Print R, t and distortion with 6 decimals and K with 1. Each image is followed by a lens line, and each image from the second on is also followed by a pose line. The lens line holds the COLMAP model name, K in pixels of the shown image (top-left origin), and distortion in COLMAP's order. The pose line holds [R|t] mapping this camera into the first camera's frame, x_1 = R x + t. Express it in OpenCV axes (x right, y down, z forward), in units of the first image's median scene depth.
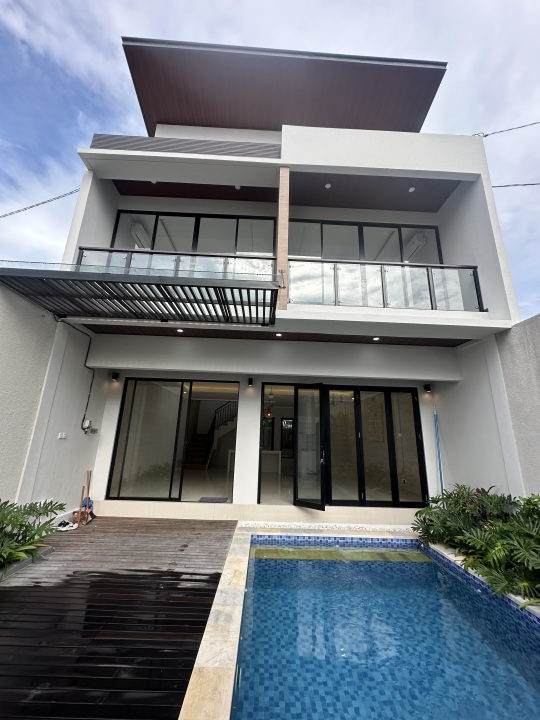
lens RADIAL K [[288.3, 0, 268.7], [0, 288.3, 358.2], [0, 0, 1]] dist [-0.002743, 0.000722]
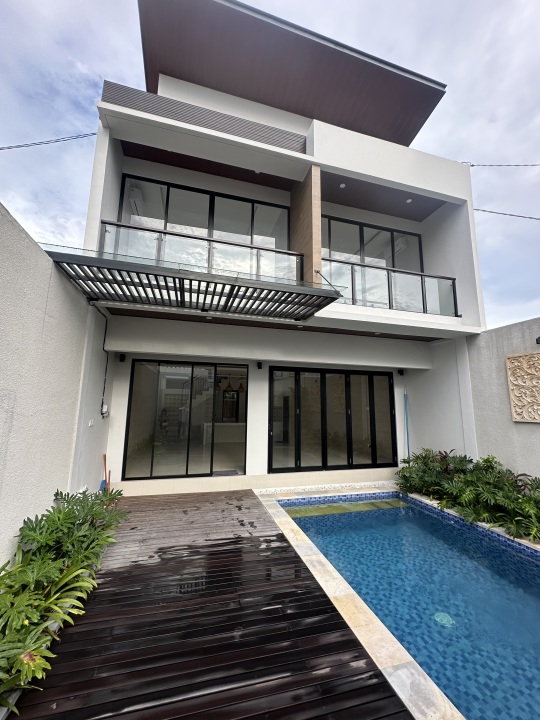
lens RADIAL K [[288.3, 0, 269.1], [0, 288.3, 359.0], [0, 0, 1]] dist [-0.002743, 0.000722]
pose [[0.971379, 0.019894, 0.236699, -0.338804], [-0.047034, 0.992865, 0.109574, -0.073760], [-0.232830, -0.117571, 0.965384, -0.047891]]
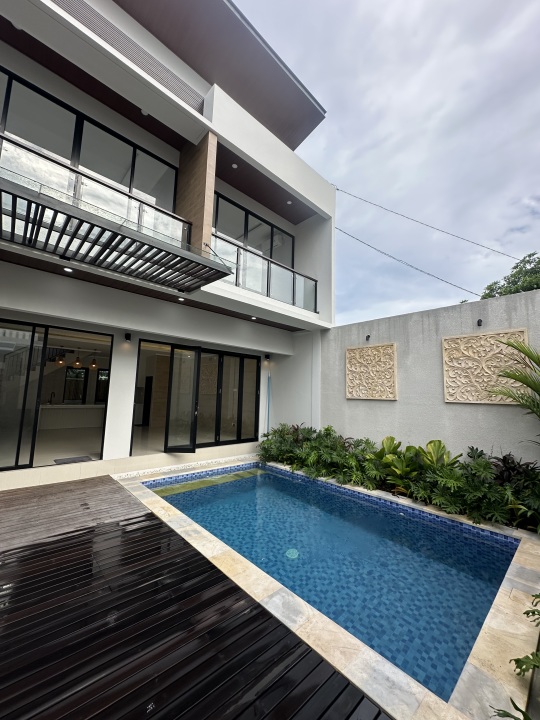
lens RADIAL K [[288.3, 0, 270.0], [0, 288.3, 359.4], [0, 0, 1]] dist [-0.002743, 0.000722]
pose [[0.753131, 0.068522, 0.654292, -0.392632], [-0.179809, 0.978131, 0.104535, -0.036390], [-0.632821, -0.196376, 0.748982, -0.026390]]
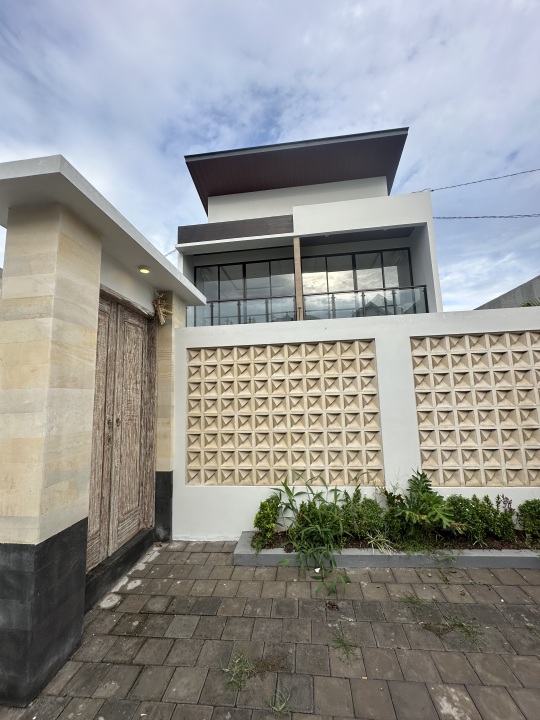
lens RADIAL K [[288.3, 0, 270.7], [0, 288.3, 355.0], [0, 0, 1]] dist [-0.002743, 0.000722]
pose [[0.986619, -0.086528, -0.138187, 0.079724], [0.103076, 0.987714, 0.117460, -0.214949], [0.126326, -0.130132, 0.983416, -0.680369]]
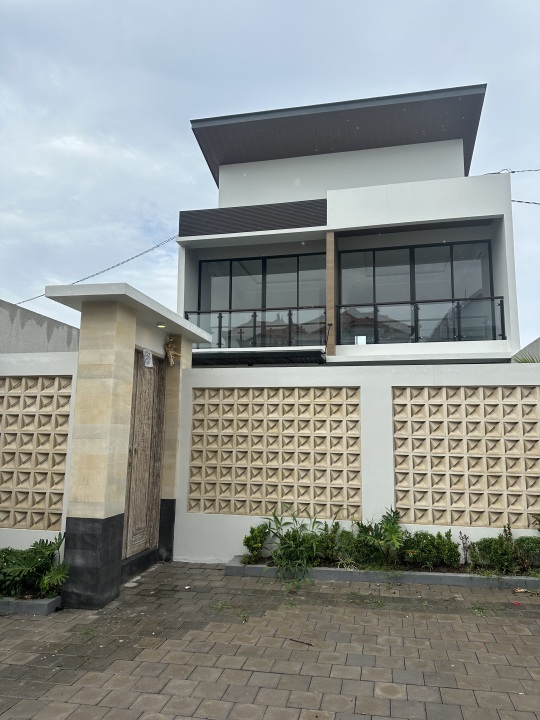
lens RADIAL K [[491.8, 0, 274.5], [0, 491.8, 353.0], [0, 0, 1]] dist [0.072792, -0.007747]
pose [[0.971274, -0.061989, -0.229749, 0.278956], [0.083339, 0.992940, 0.084412, -0.339464], [0.222894, -0.101134, 0.969582, -1.171815]]
